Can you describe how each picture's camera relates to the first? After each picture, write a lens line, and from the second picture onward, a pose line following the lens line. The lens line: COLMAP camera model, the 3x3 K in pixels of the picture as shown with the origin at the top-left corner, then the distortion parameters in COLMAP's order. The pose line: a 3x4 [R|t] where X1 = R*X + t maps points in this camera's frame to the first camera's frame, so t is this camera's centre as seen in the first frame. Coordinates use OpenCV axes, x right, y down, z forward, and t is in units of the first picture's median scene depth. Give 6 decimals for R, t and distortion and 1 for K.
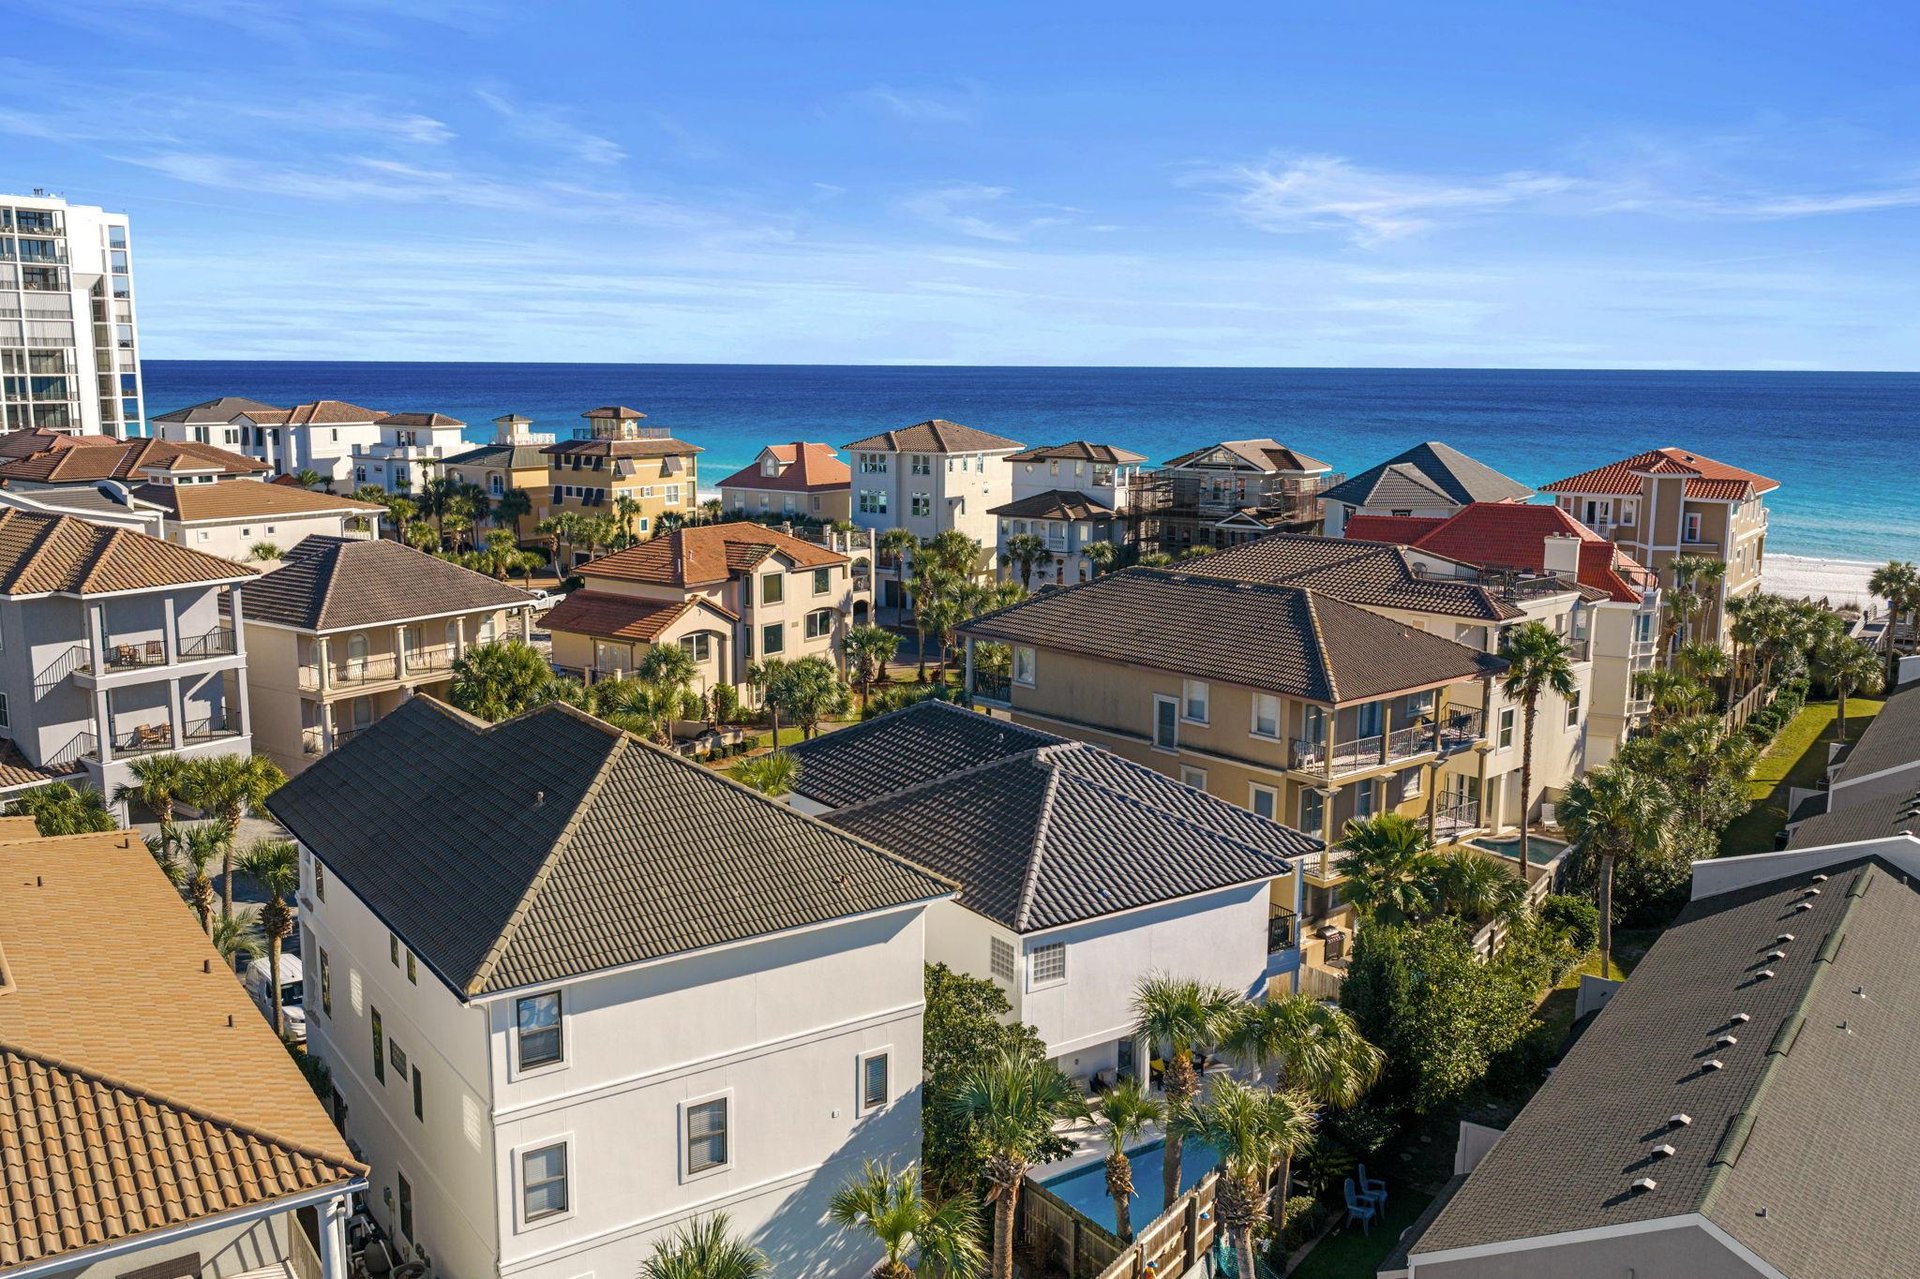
lens RADIAL K [[1636.6, 0, 960.0], [0, 1636.6, 639.5], [0, 0, 1]] dist [0.007800, -0.006334]
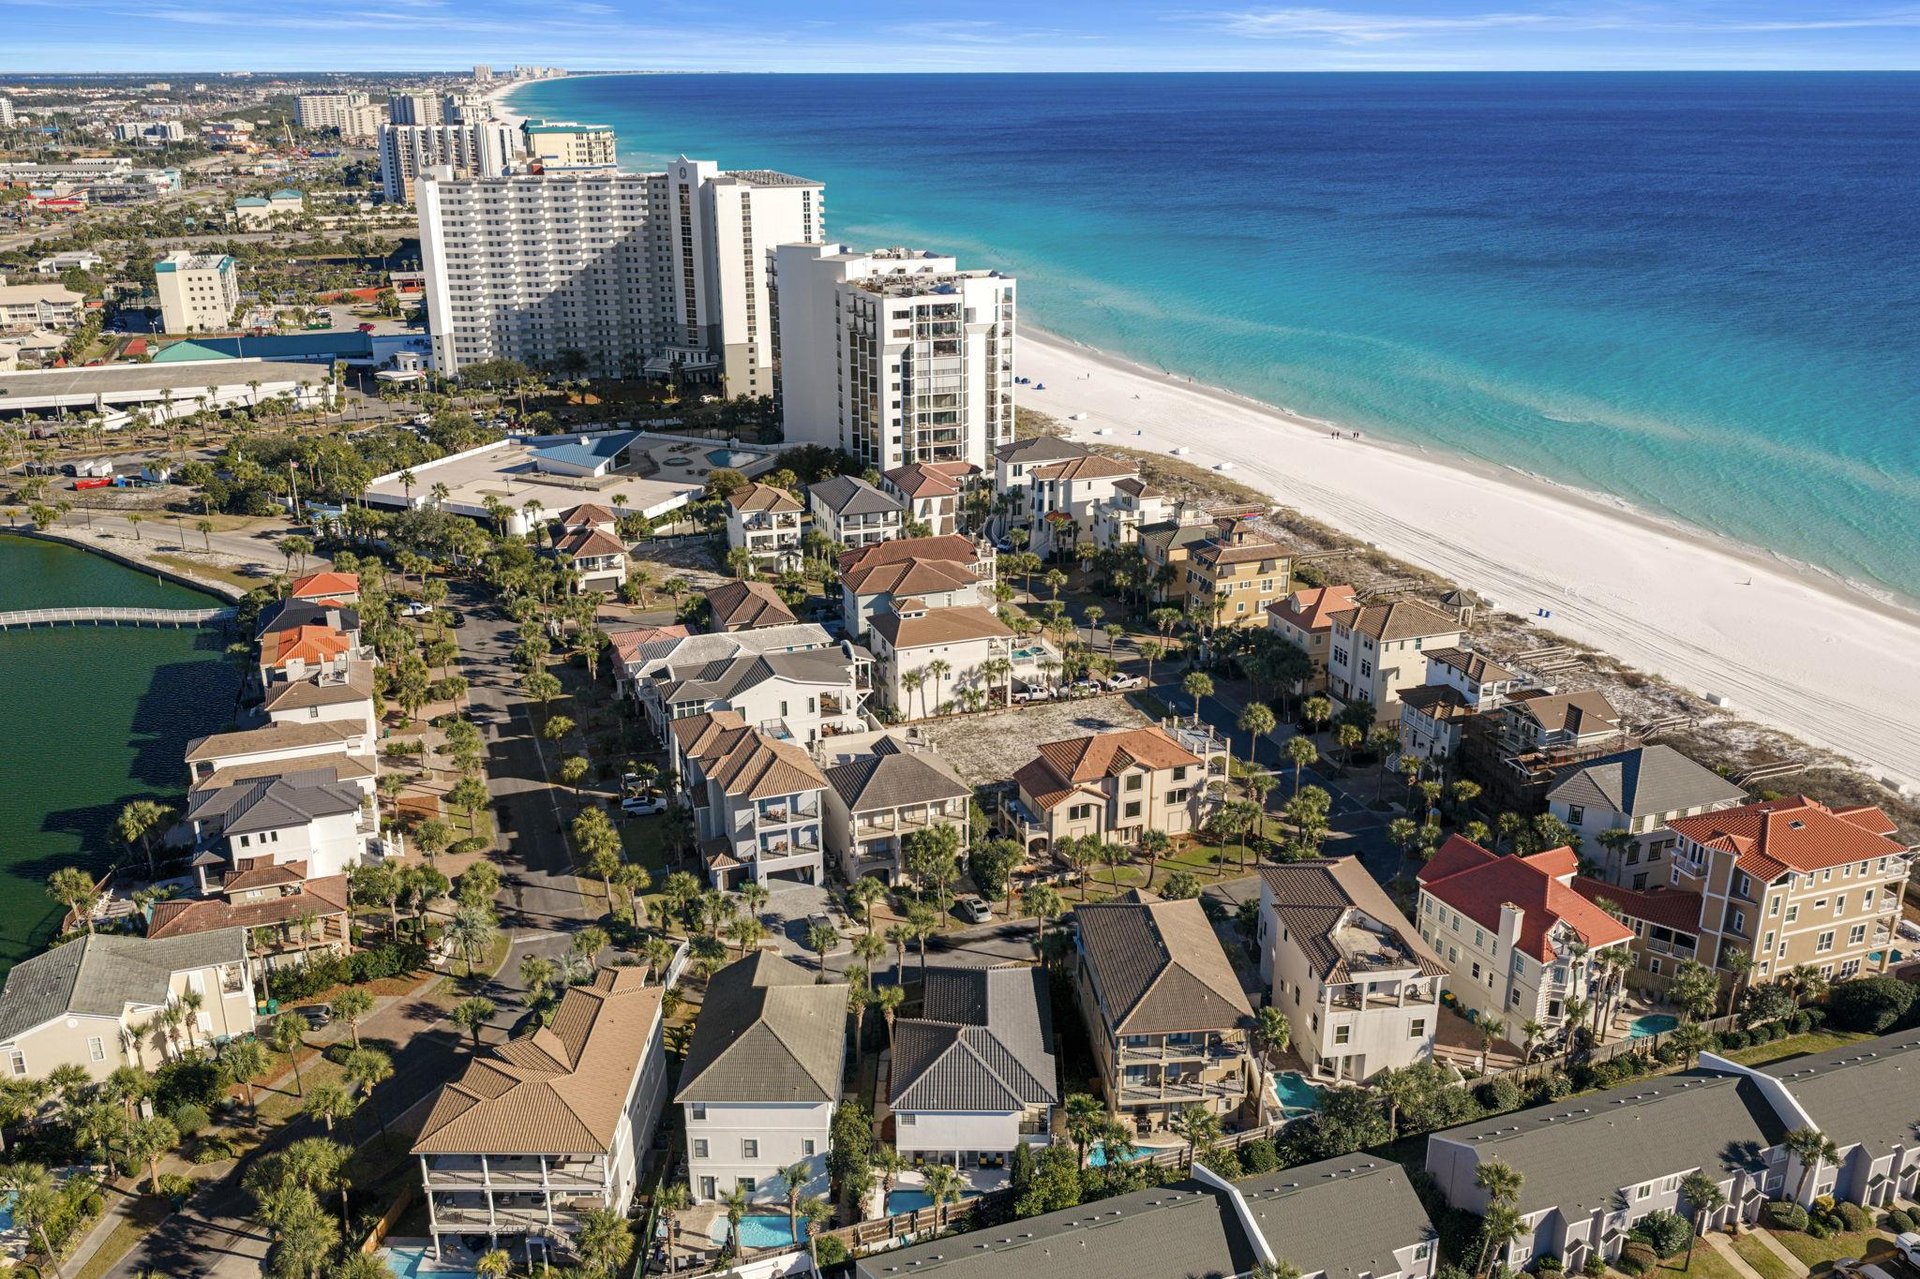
lens RADIAL K [[1636.6, 0, 960.0], [0, 1636.6, 639.5], [0, 0, 1]] dist [0.007800, -0.006334]
pose [[0.808823, 0.190215, -0.556438, 0.625613], [-0.086797, 0.974492, 0.206958, -0.486087], [0.581611, -0.119095, 0.804702, -0.447313]]
